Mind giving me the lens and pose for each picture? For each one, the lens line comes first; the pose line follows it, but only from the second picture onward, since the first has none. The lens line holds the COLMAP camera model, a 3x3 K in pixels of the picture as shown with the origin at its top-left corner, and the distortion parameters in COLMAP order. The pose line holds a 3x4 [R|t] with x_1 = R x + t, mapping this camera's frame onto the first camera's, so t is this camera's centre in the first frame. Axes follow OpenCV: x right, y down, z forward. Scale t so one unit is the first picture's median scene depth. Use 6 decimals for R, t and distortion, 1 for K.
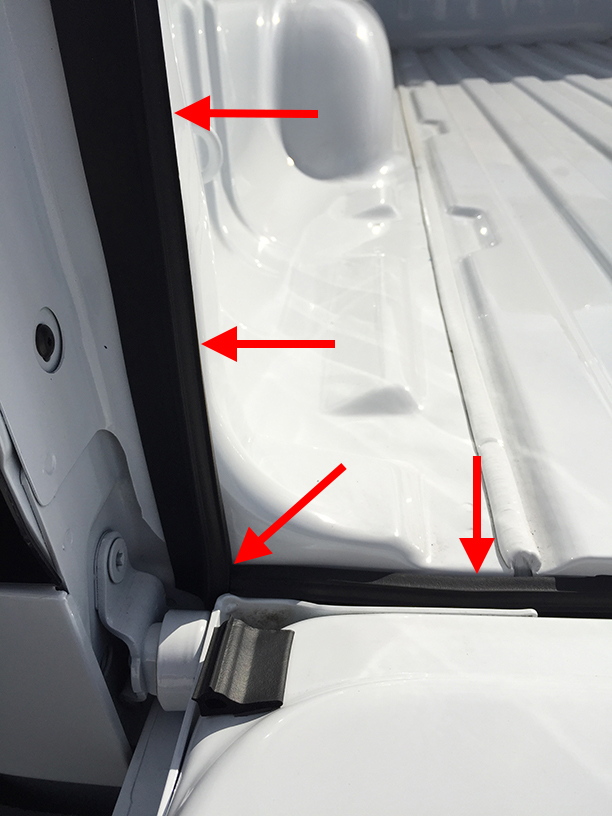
lens RADIAL K [[700.0, 0, 330.6], [0, 700.0, 388.2], [0, 0, 1]] dist [-0.003212, -0.003754]
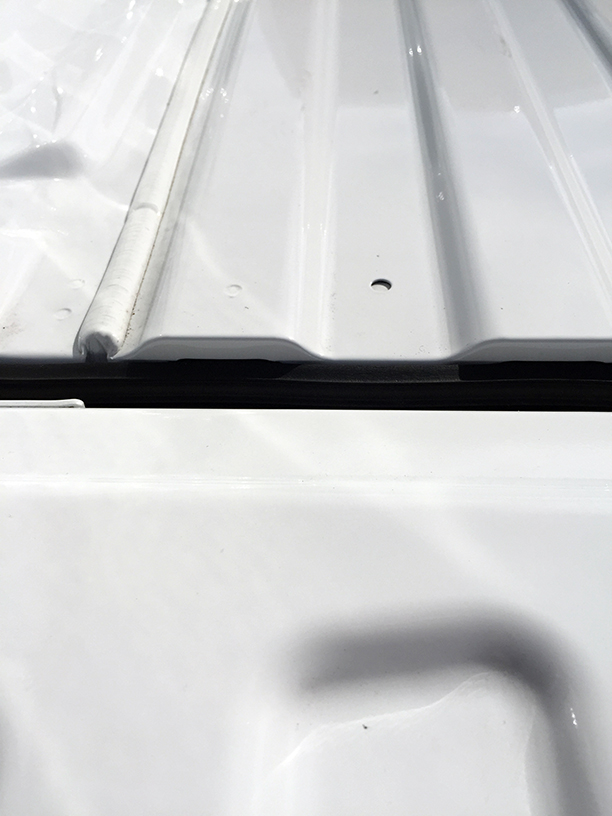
lens RADIAL K [[700.0, 0, 330.6], [0, 700.0, 388.2], [0, 0, 1]] dist [-0.003212, -0.003754]
pose [[0.998576, -0.026724, 0.046161, 0.516383], [0.012424, 0.958163, 0.285952, 0.061412], [-0.051872, -0.284971, 0.957131, 0.169209]]
